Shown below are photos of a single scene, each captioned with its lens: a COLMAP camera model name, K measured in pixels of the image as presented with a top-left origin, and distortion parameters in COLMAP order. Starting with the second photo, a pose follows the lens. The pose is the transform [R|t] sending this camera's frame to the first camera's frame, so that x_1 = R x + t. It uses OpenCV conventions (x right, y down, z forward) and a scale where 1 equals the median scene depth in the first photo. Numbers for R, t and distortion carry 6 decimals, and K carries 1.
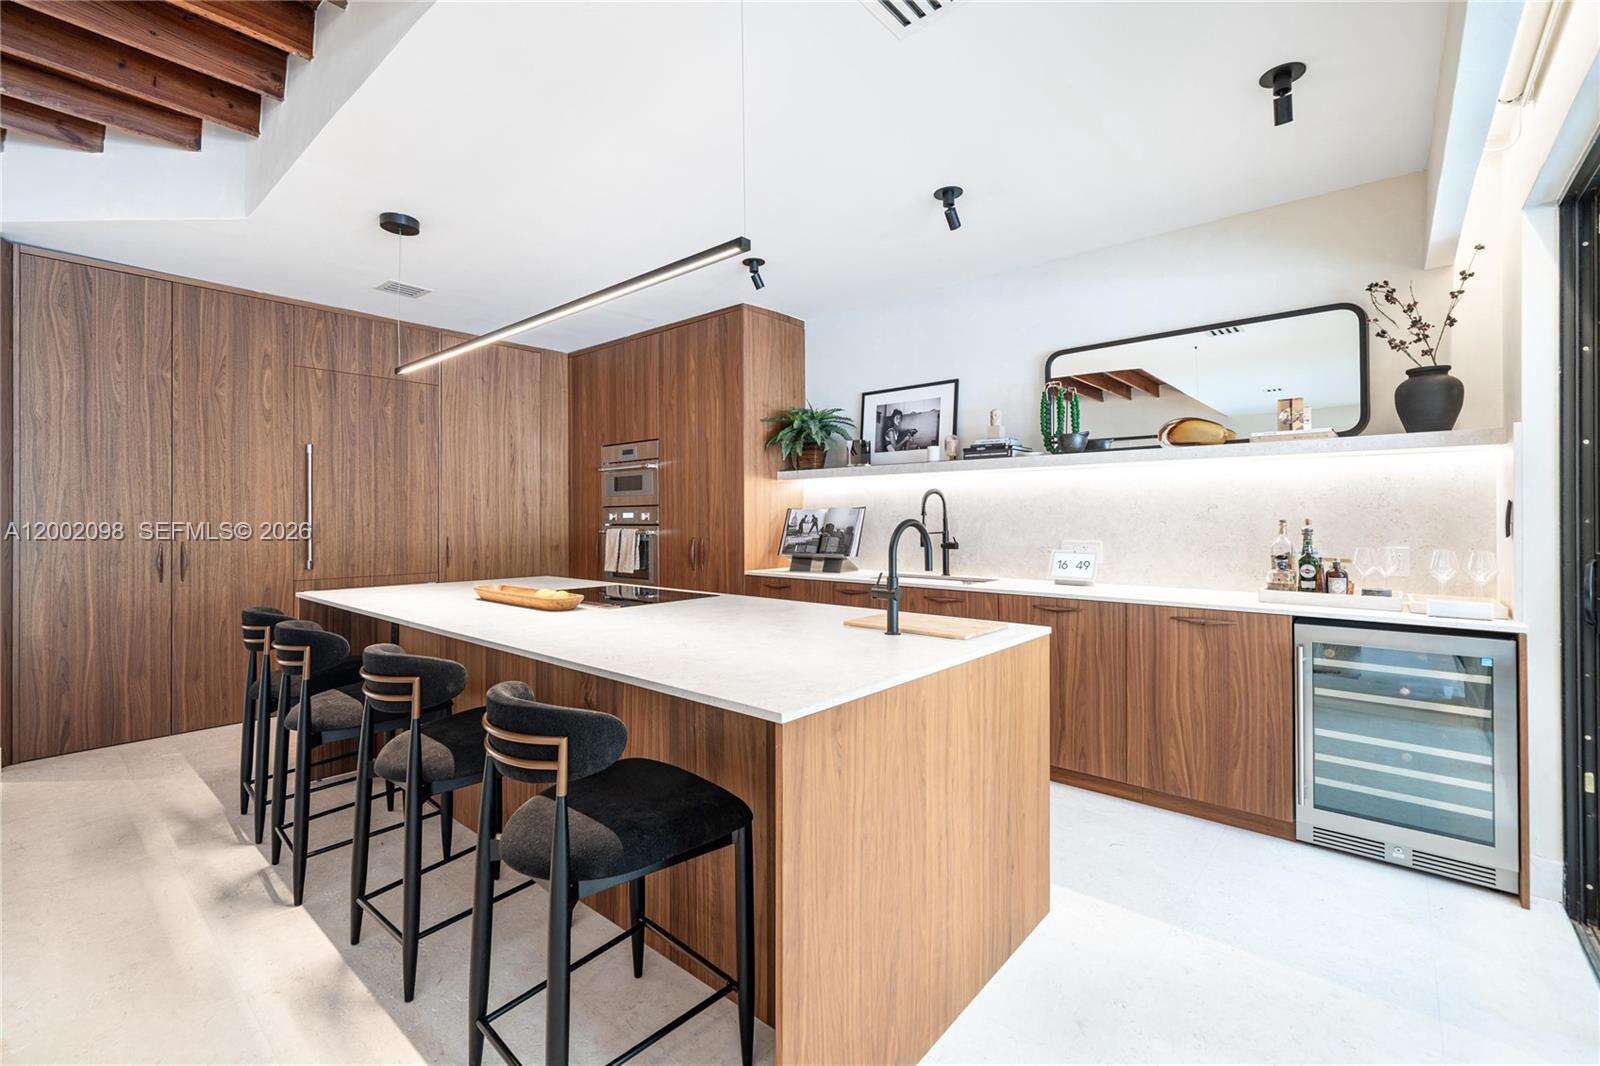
lens RADIAL K [[685.2, 0, 796.1], [0, 685.2, 527.0], [0, 0, 1]] dist [0.000162, -0.000046]
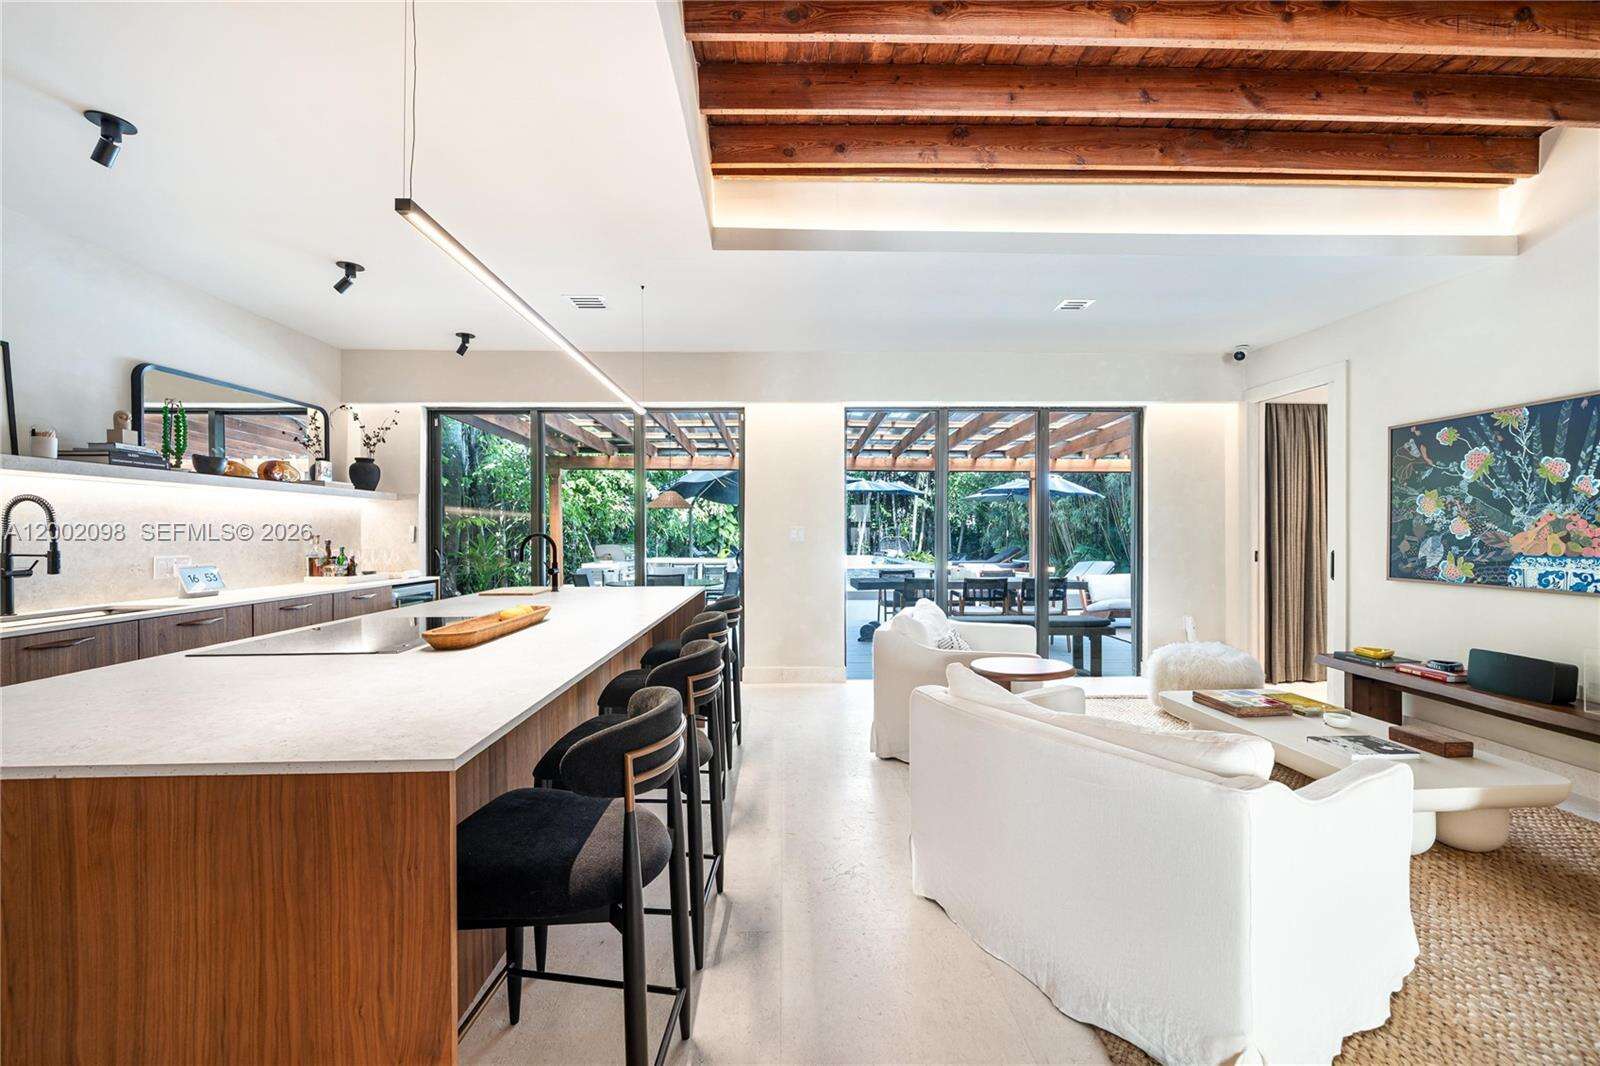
lens RADIAL K [[626.9, 0, 800.0], [0, 626.9, 540.6], [0, 0, 1]] dist [-0.000744, -0.000331]
pose [[-0.677174, -0.004882, 0.735807, -0.777807], [0.016025, 0.999643, 0.021381, -0.007394], [-0.735649, 0.026270, -0.676854, 0.791732]]
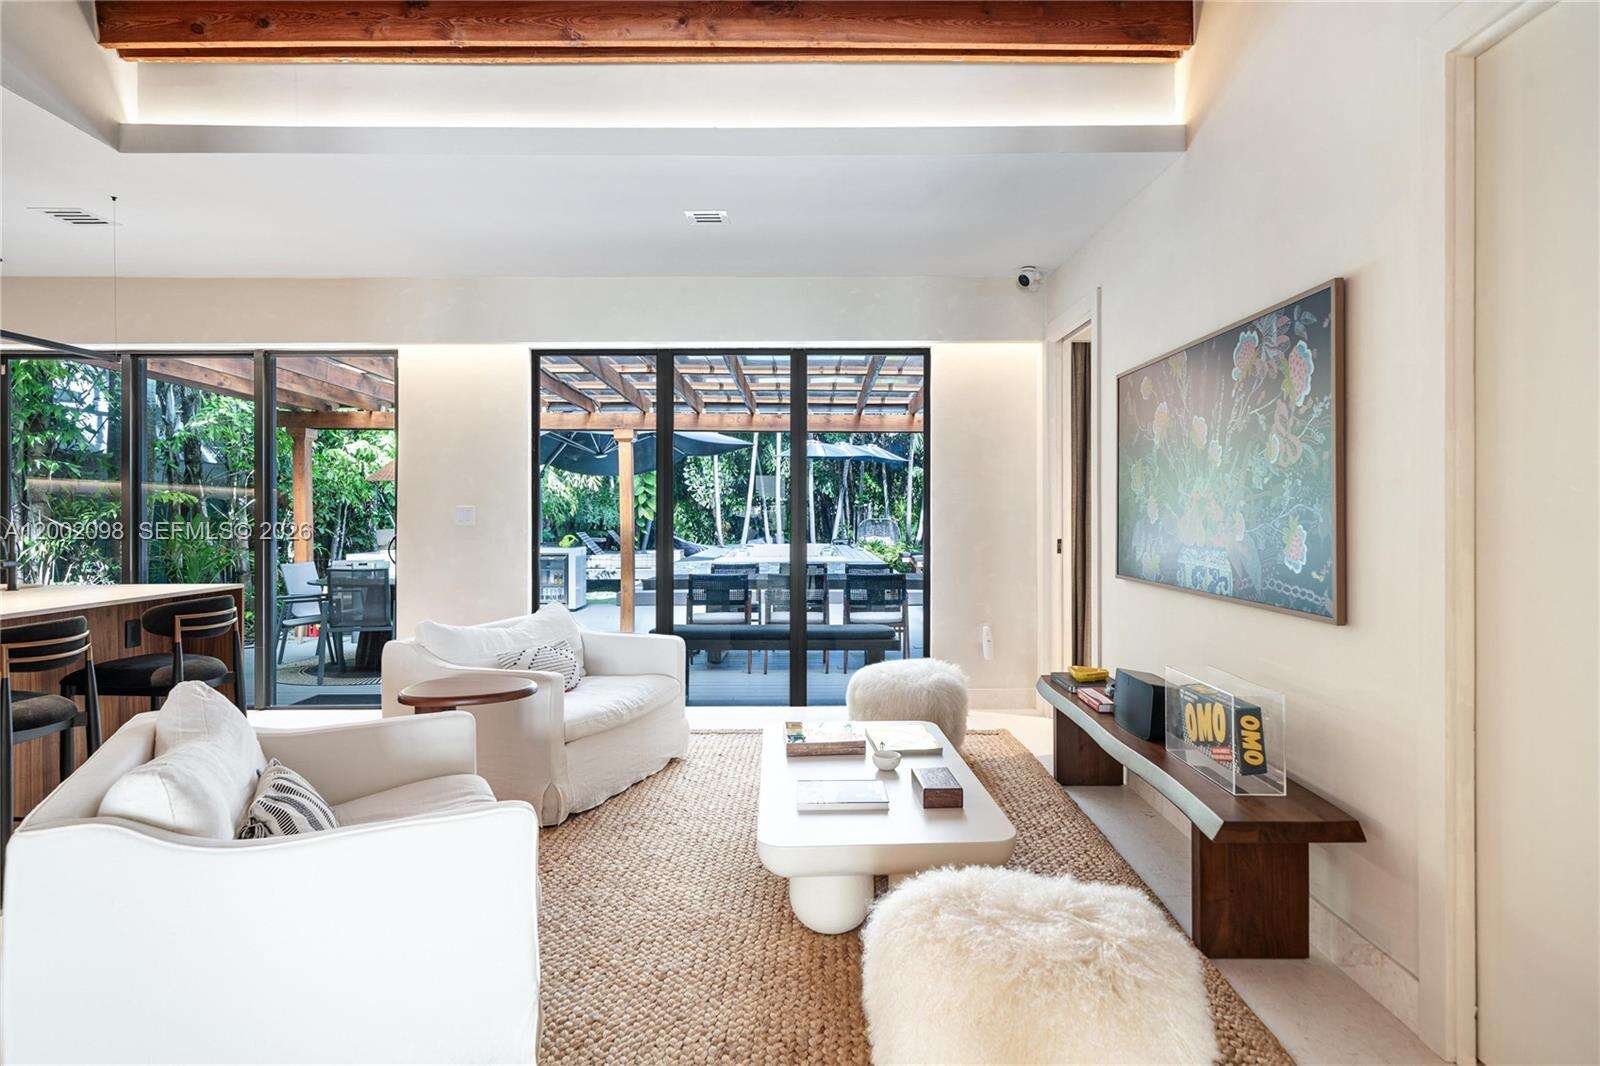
lens RADIAL K [[846.2, 0, 811.8], [0, 846.2, 523.0], [0, 0, 1]] dist [0.007754, -0.003487]
pose [[-0.660371, -0.005072, 0.750923, -1.148263], [0.014786, 0.999696, 0.019755, -0.000806], [-0.750794, 0.024149, -0.660095, 0.430570]]
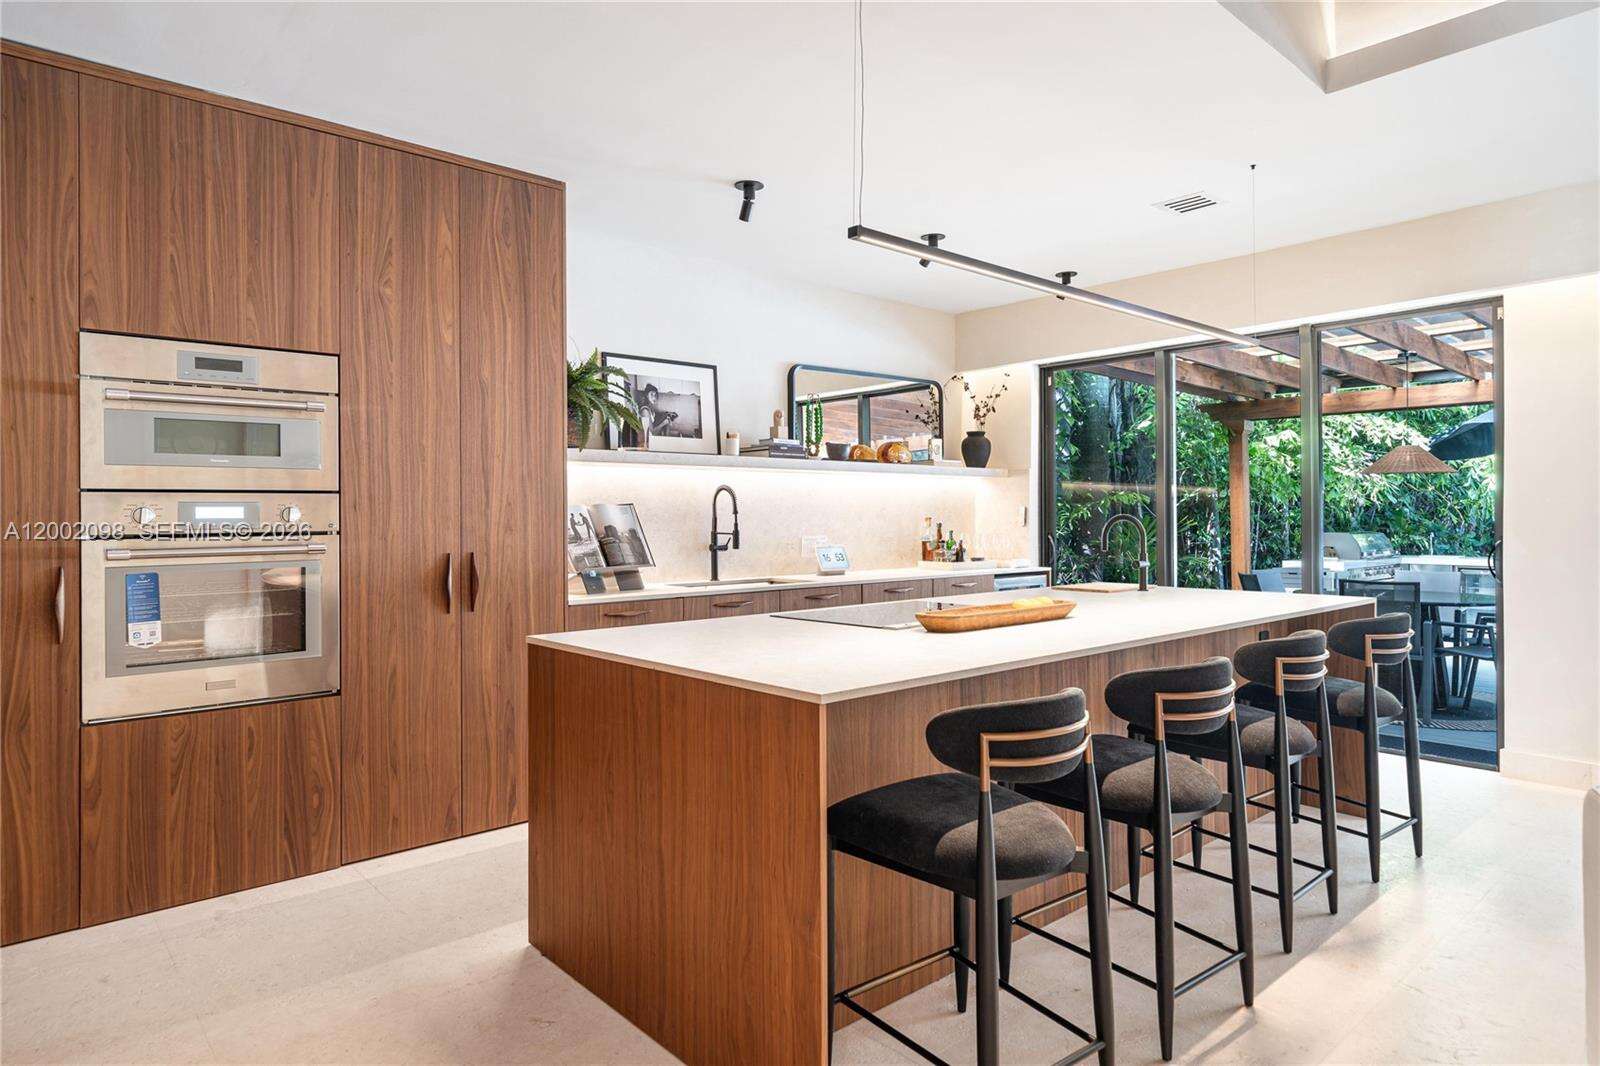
lens RADIAL K [[932.6, 0, 797.5], [0, 932.6, 529.9], [0, 0, 1]] dist [-0.018025, 0.002588]
pose [[0.134291, -0.011361, 0.990877, -0.940510], [0.020588, 0.999750, 0.008672, -0.004556], [-0.990728, 0.019235, 0.134492, 0.689536]]
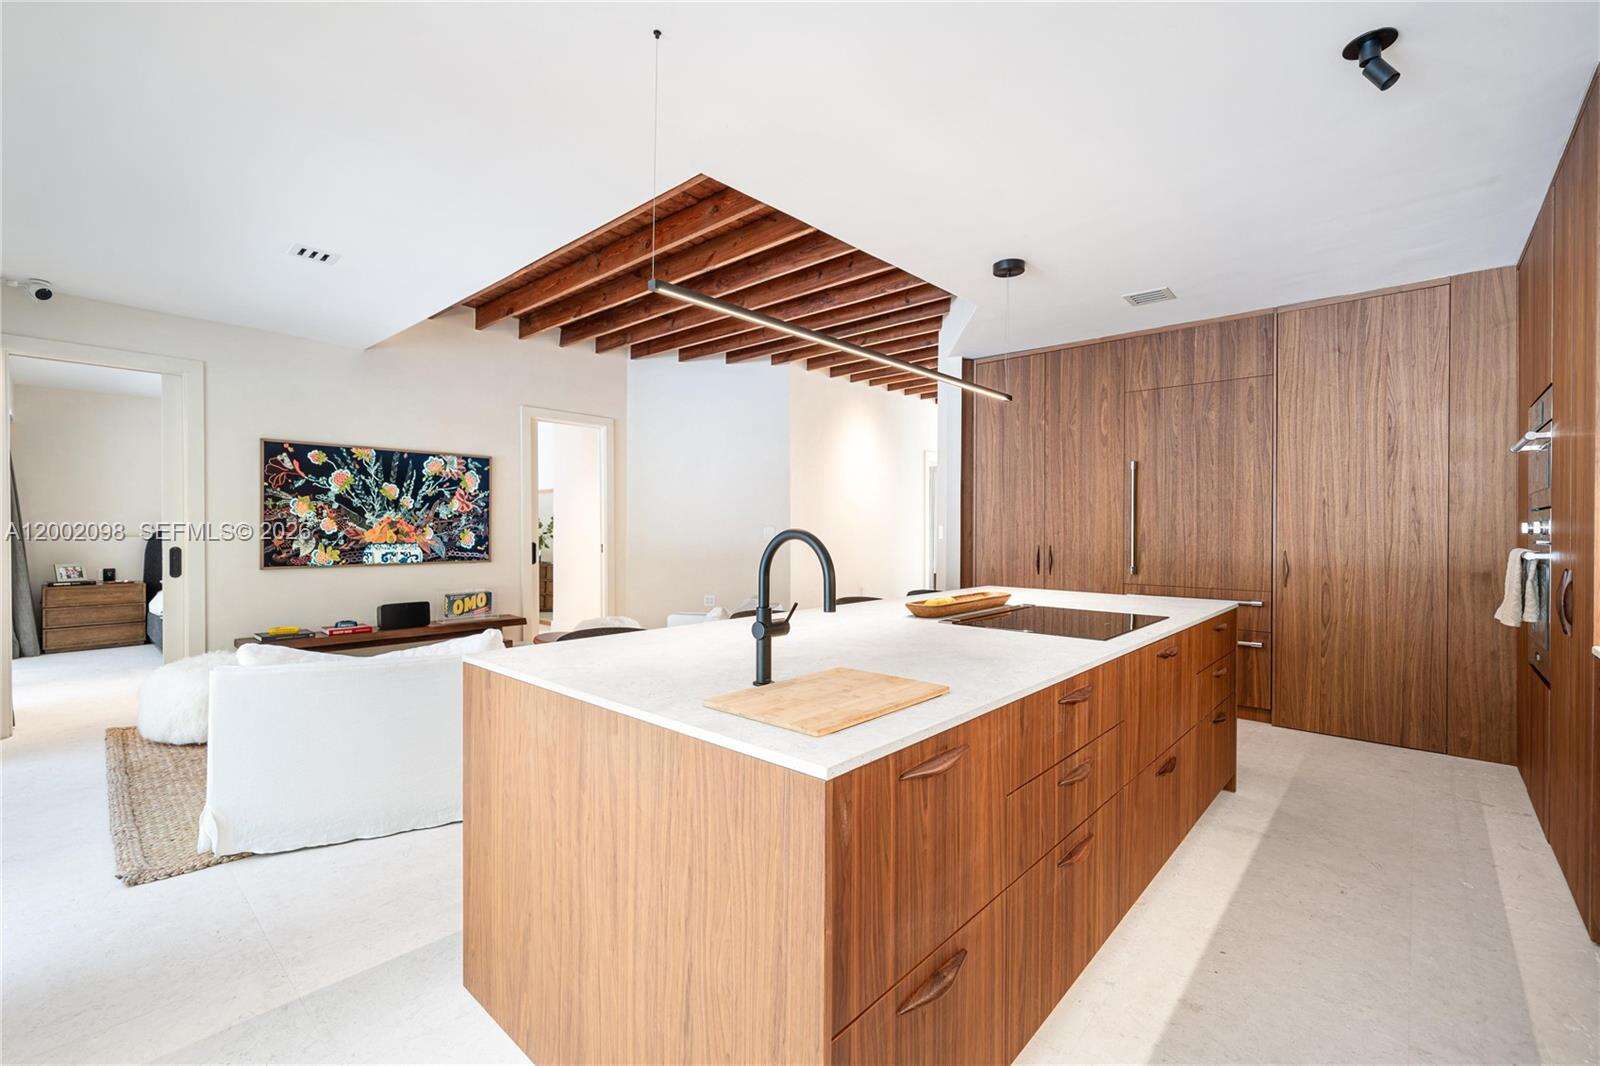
lens RADIAL K [[685.2, 0, 796.4], [0, 685.2, 531.4], [0, 0, 1]] dist [0.000162, -0.000046]
pose [[-0.016044, 0.008187, -0.999838, 0.406237], [-0.017661, 0.999808, 0.008470, -0.007426], [0.999715, 0.017794, -0.015897, 0.485309]]
